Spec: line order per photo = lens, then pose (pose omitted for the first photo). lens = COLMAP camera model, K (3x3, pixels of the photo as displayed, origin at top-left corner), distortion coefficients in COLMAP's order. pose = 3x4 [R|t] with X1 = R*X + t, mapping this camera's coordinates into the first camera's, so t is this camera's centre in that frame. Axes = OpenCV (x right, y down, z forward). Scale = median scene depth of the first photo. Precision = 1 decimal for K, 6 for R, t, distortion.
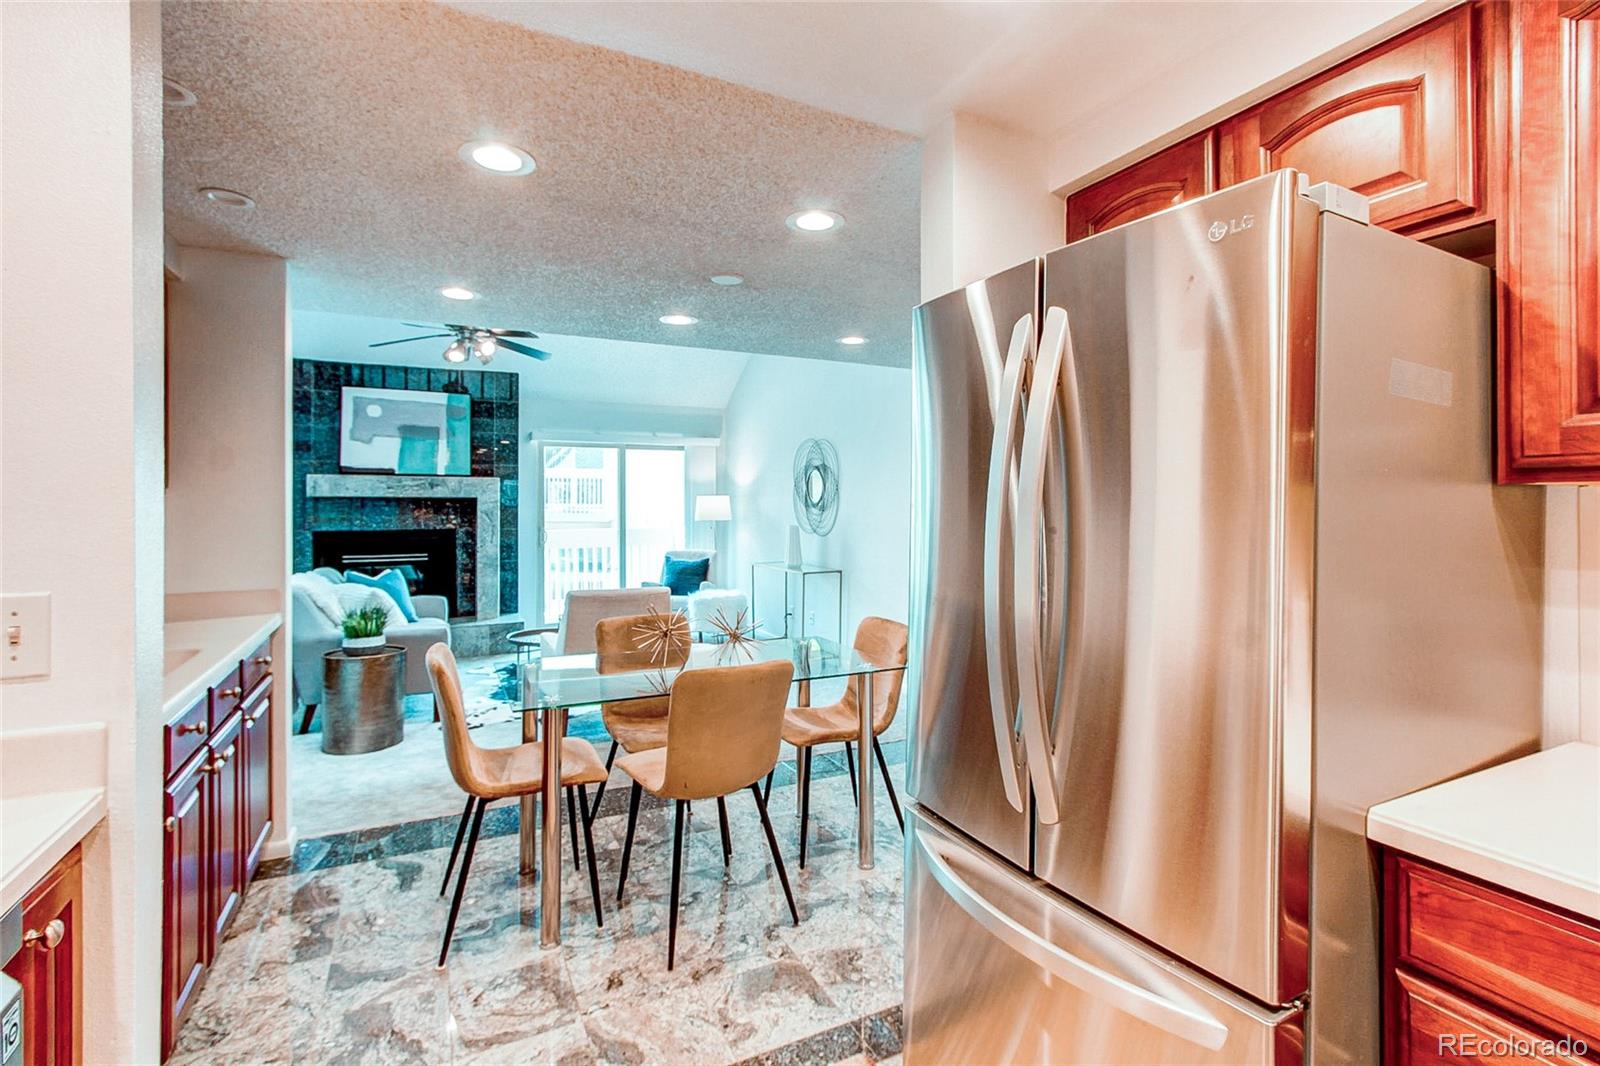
lens RADIAL K [[739.4, 0, 797.2], [0, 739.4, 503.3], [0, 0, 1]] dist [-0.001102, 0.000122]
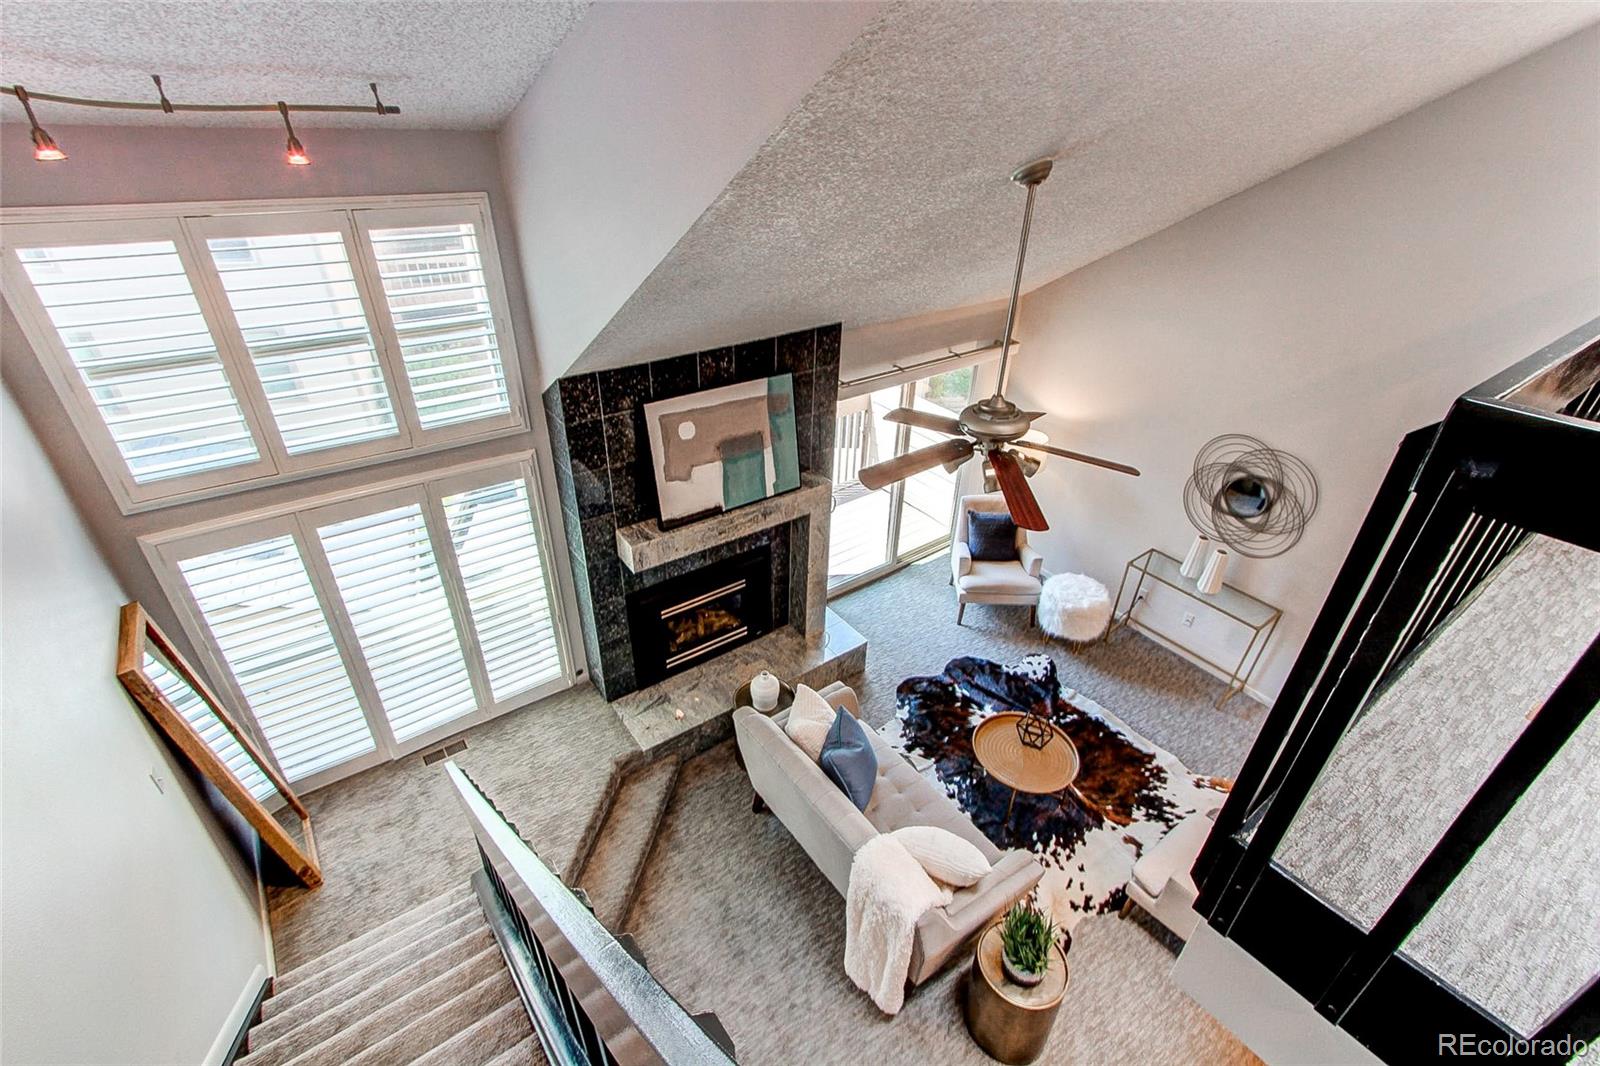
lens RADIAL K [[717.1, 0, 798.1], [0, 717.1, 537.5], [0, 0, 1]] dist [-0.014157, 0.000173]
pose [[0.987910, -0.063311, 0.141515, -0.558878], [-0.021436, 0.848262, 0.529144, -0.379093], [-0.153542, -0.525779, 0.836649, 0.385184]]
